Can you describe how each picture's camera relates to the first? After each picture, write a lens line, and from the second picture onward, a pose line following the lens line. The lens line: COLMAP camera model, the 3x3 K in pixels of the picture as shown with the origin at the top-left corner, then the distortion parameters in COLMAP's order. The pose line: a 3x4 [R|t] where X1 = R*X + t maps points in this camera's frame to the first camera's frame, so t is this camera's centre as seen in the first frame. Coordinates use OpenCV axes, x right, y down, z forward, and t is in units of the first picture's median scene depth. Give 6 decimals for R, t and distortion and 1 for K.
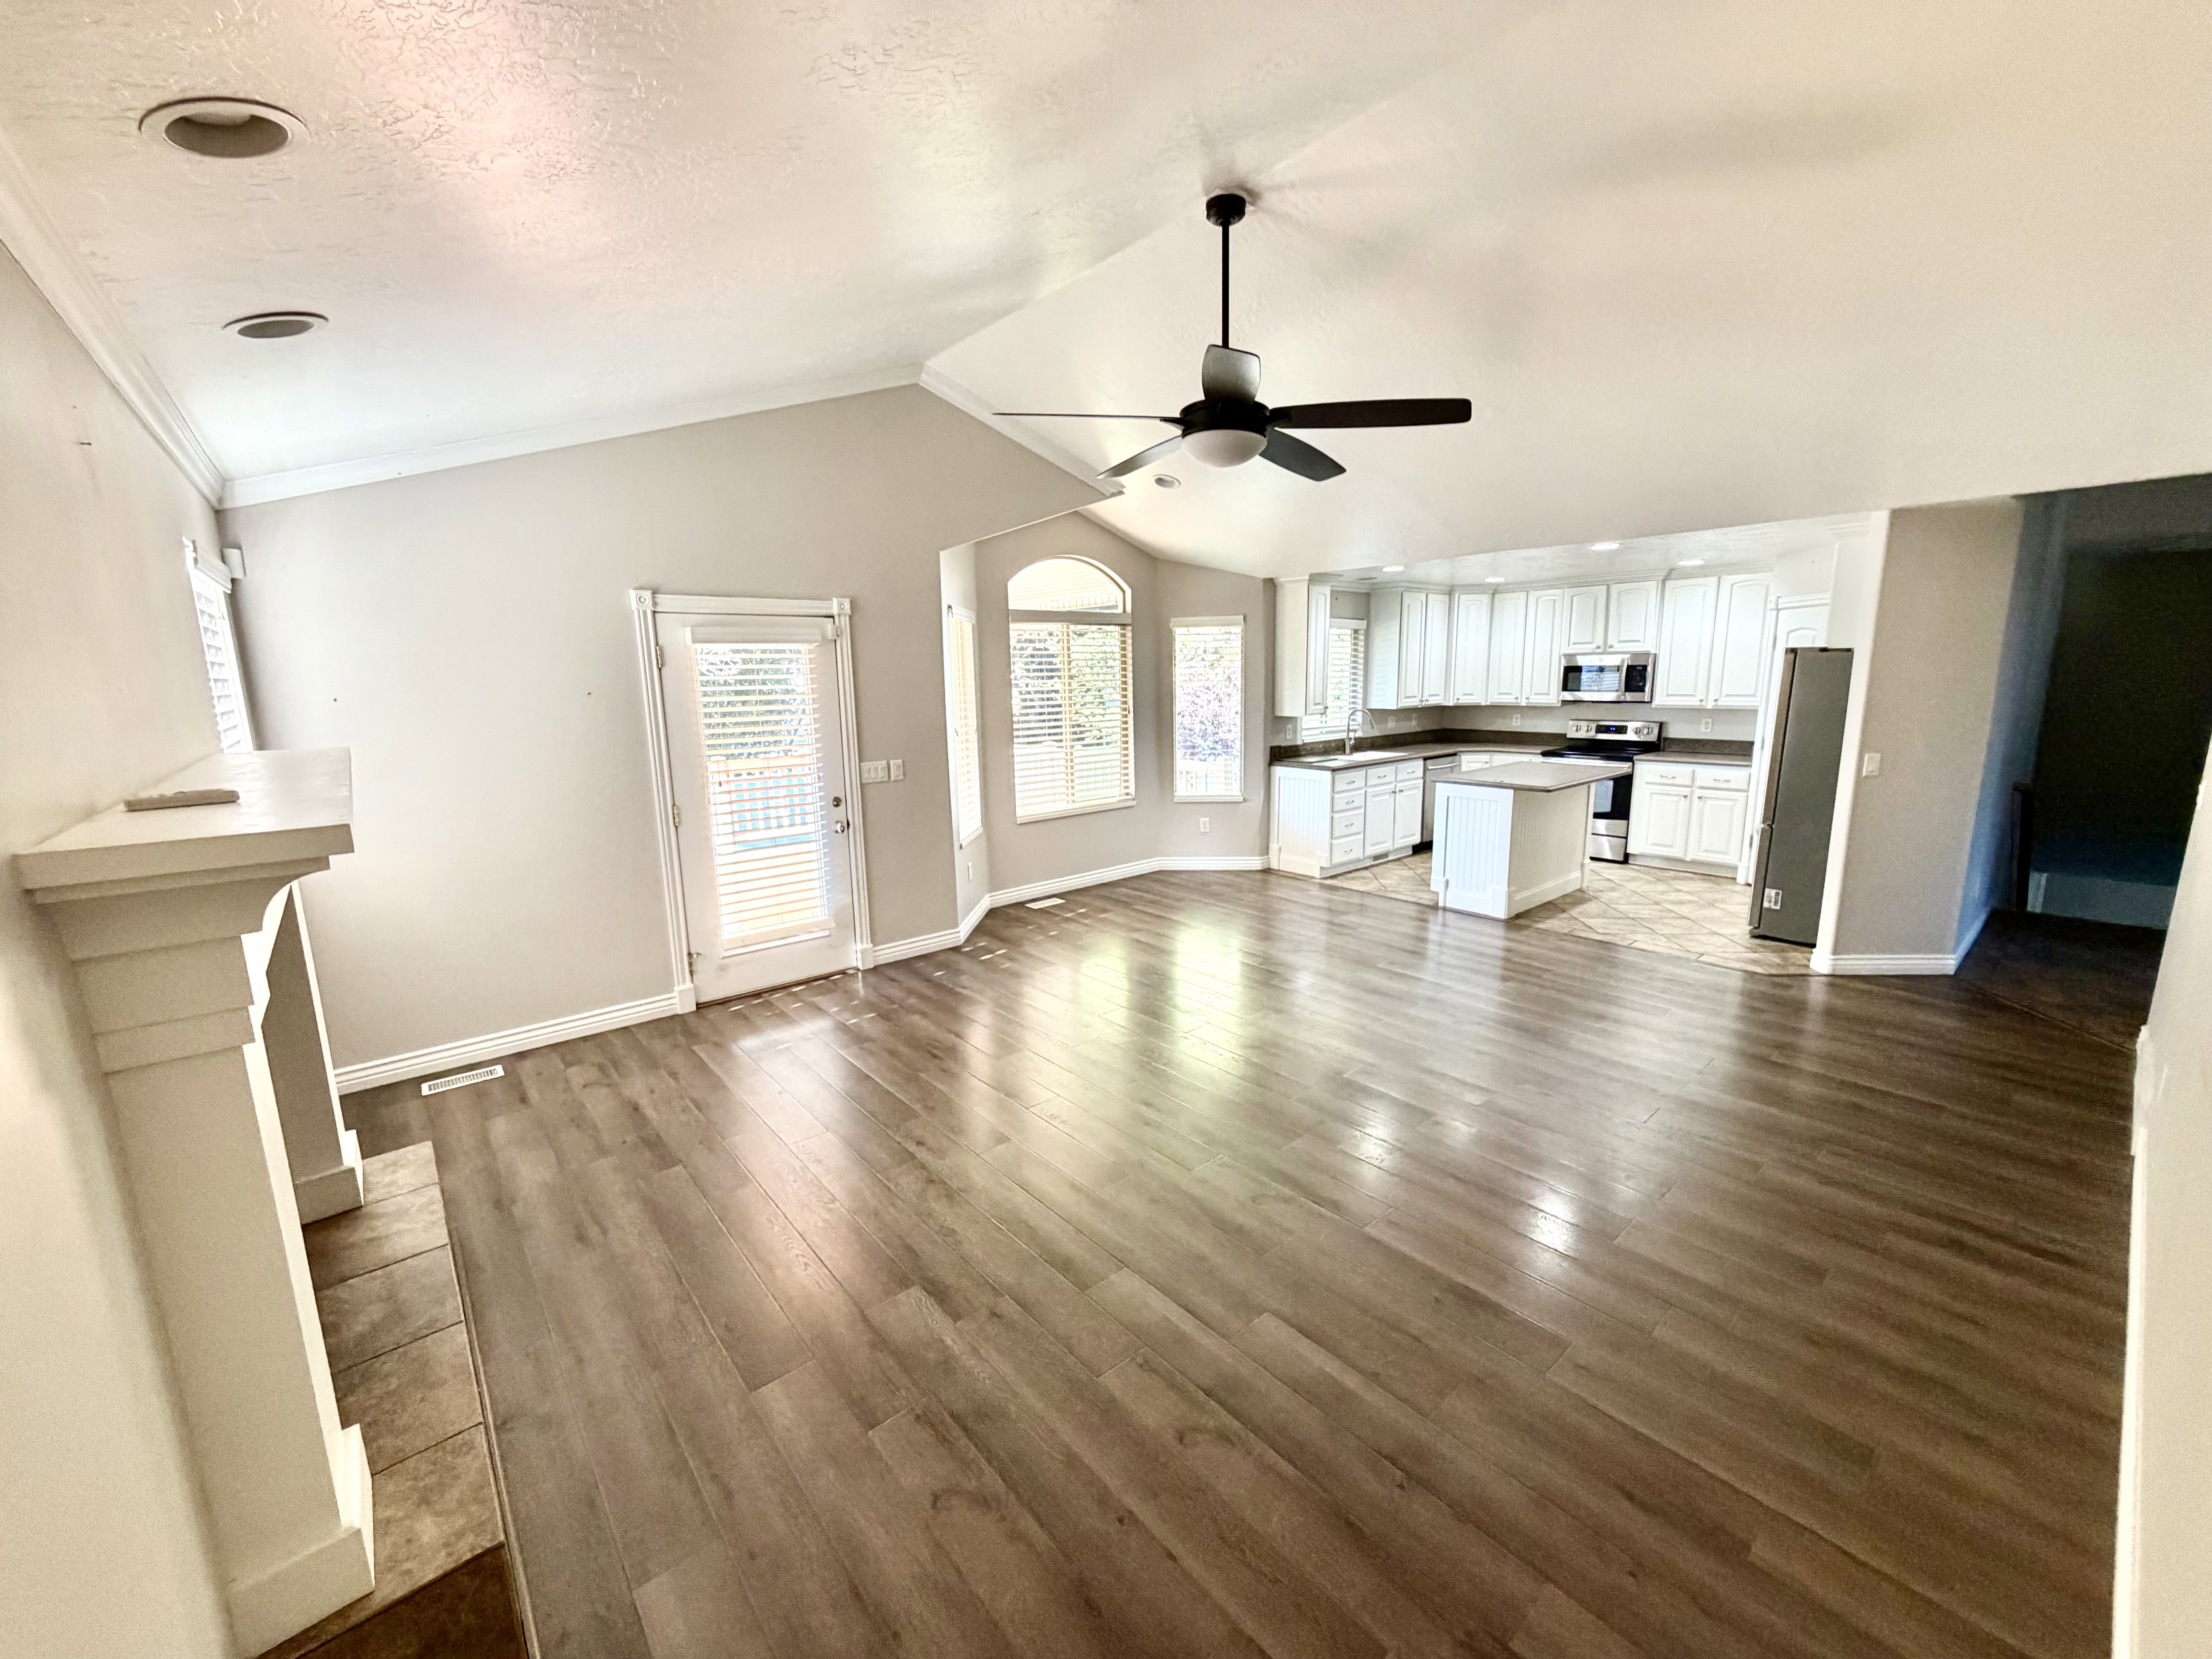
lens RADIAL K [[883.6, 0, 1111.0], [0, 883.6, 836.1], [0, 0, 1]] dist [-0.003424, -0.000176]
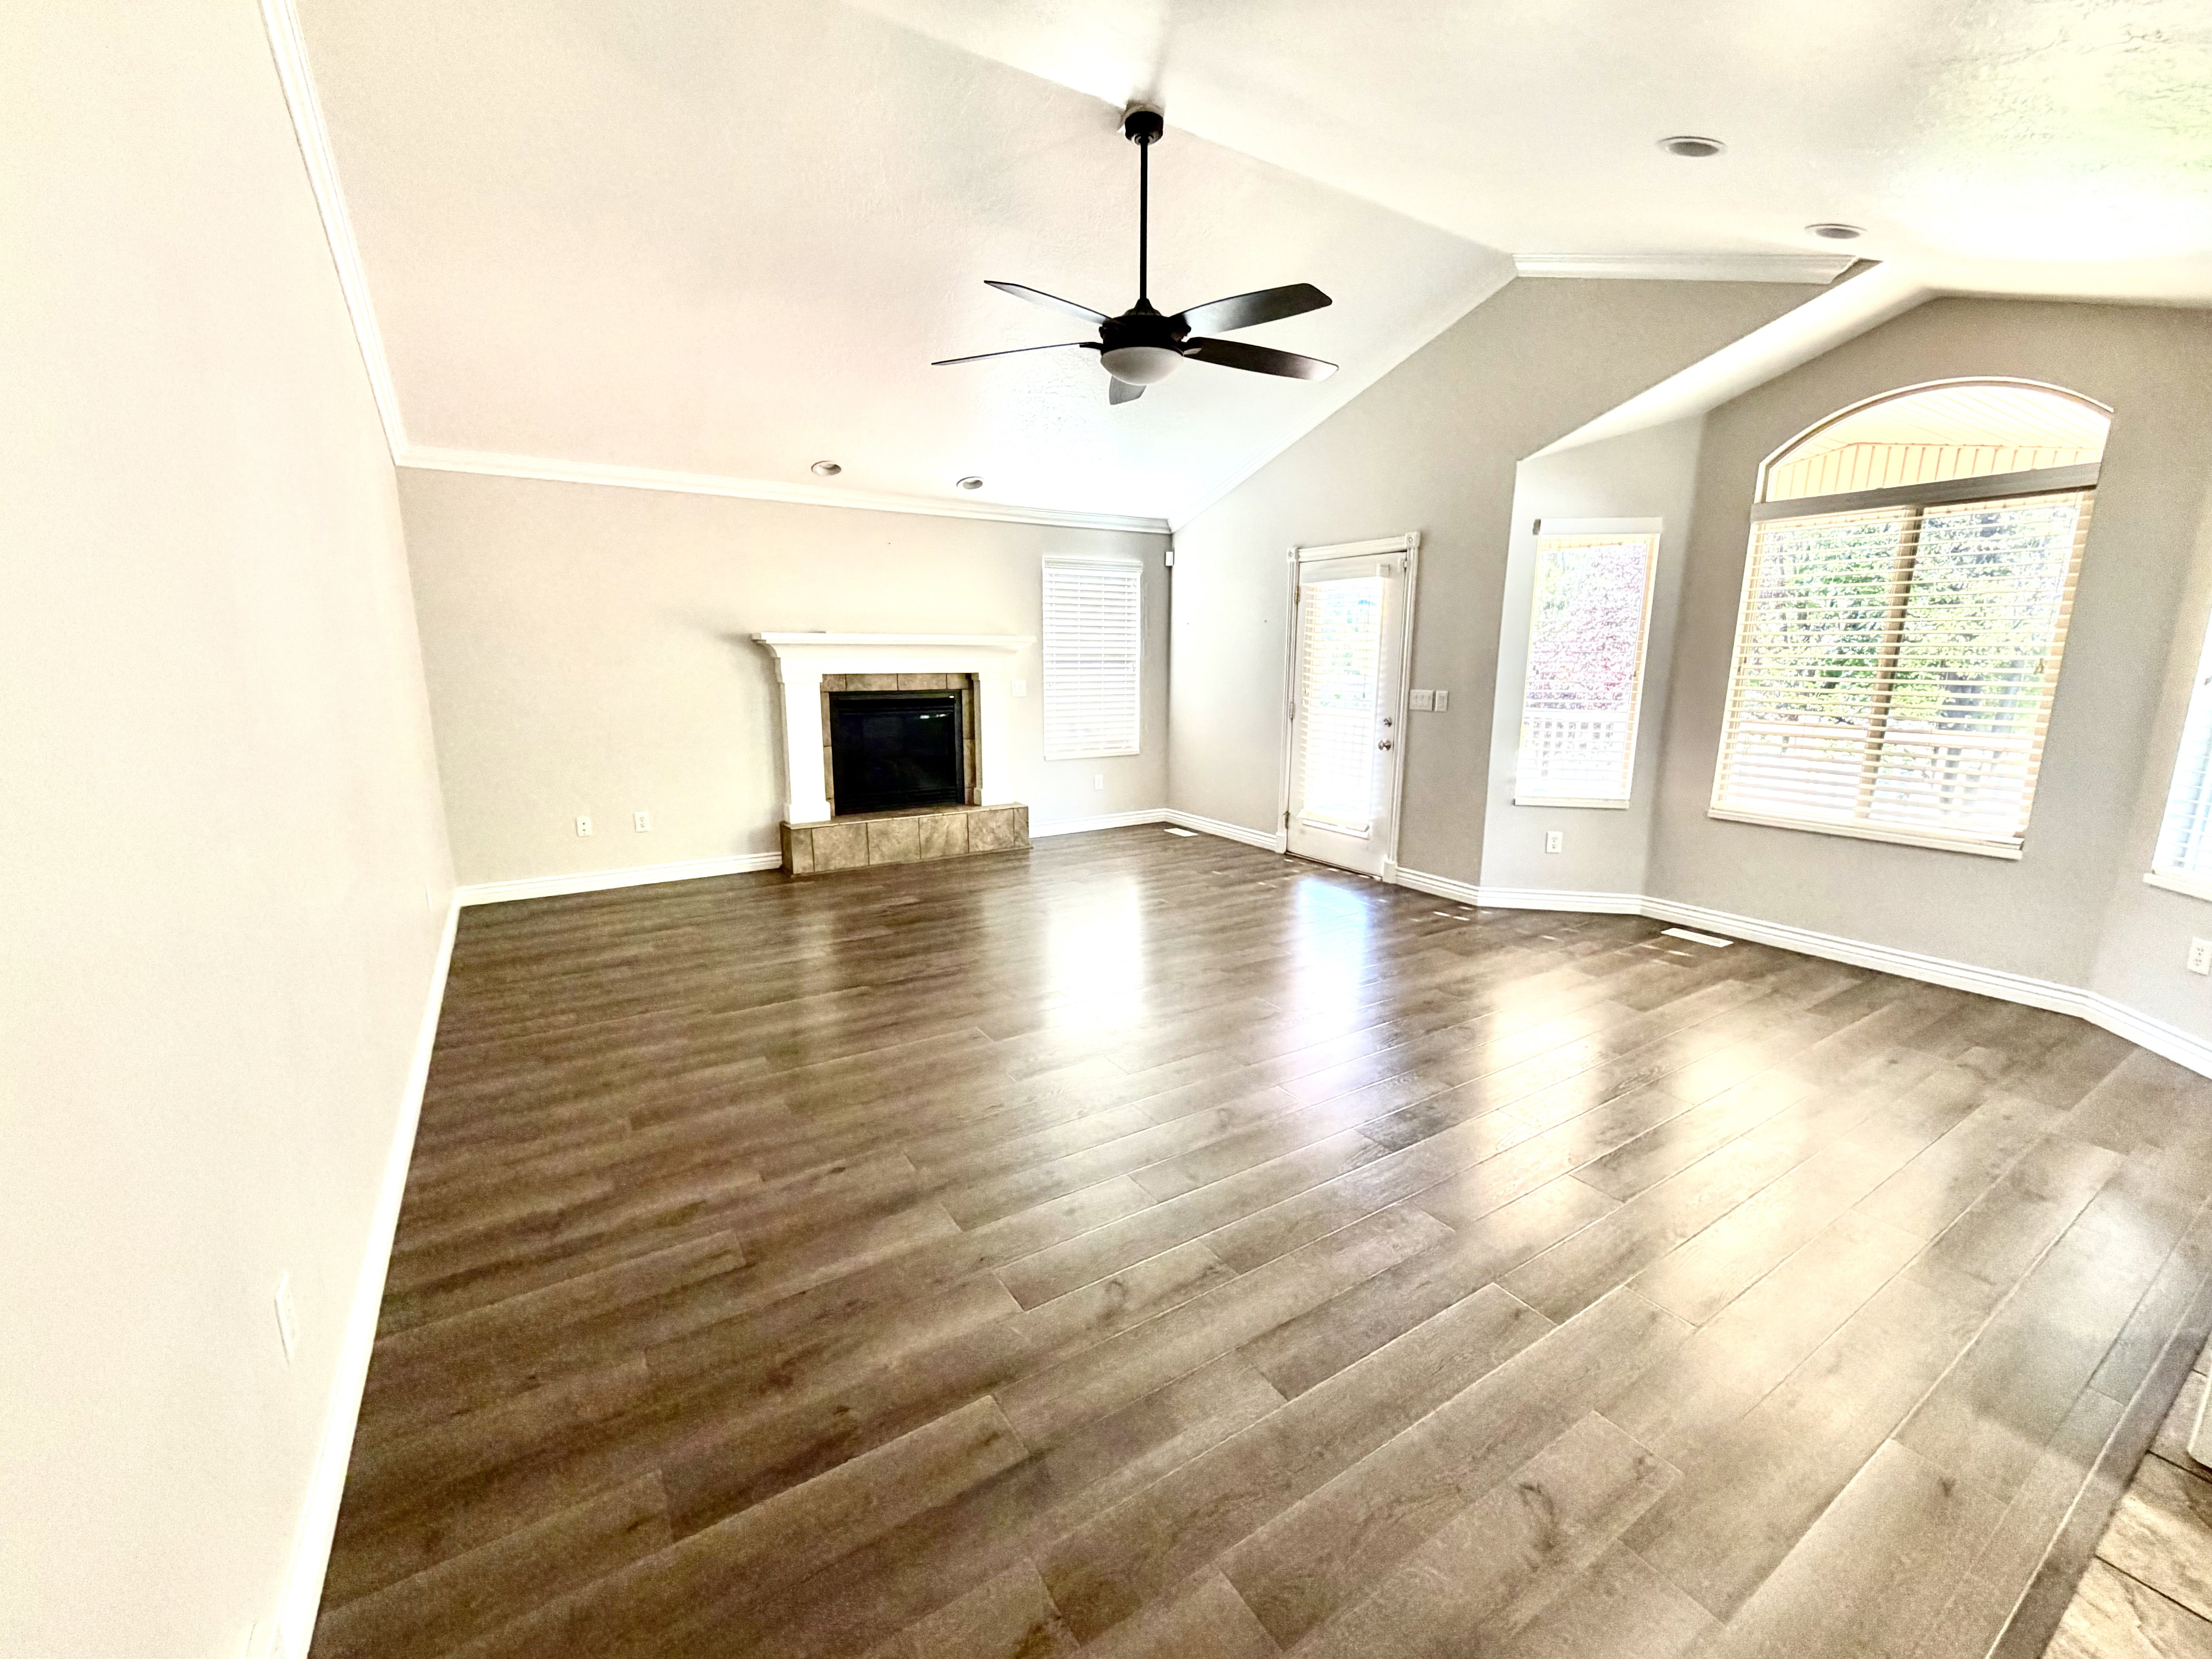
lens RADIAL K [[883.6, 0, 1090.4], [0, 883.6, 828.5], [0, 0, 1]] dist [-0.003424, -0.000176]
pose [[-0.145510, 0.216244, -0.965435, 0.643691], [-0.179726, 0.953807, 0.240728, -0.085423], [0.972895, 0.208543, -0.099924, 0.598301]]
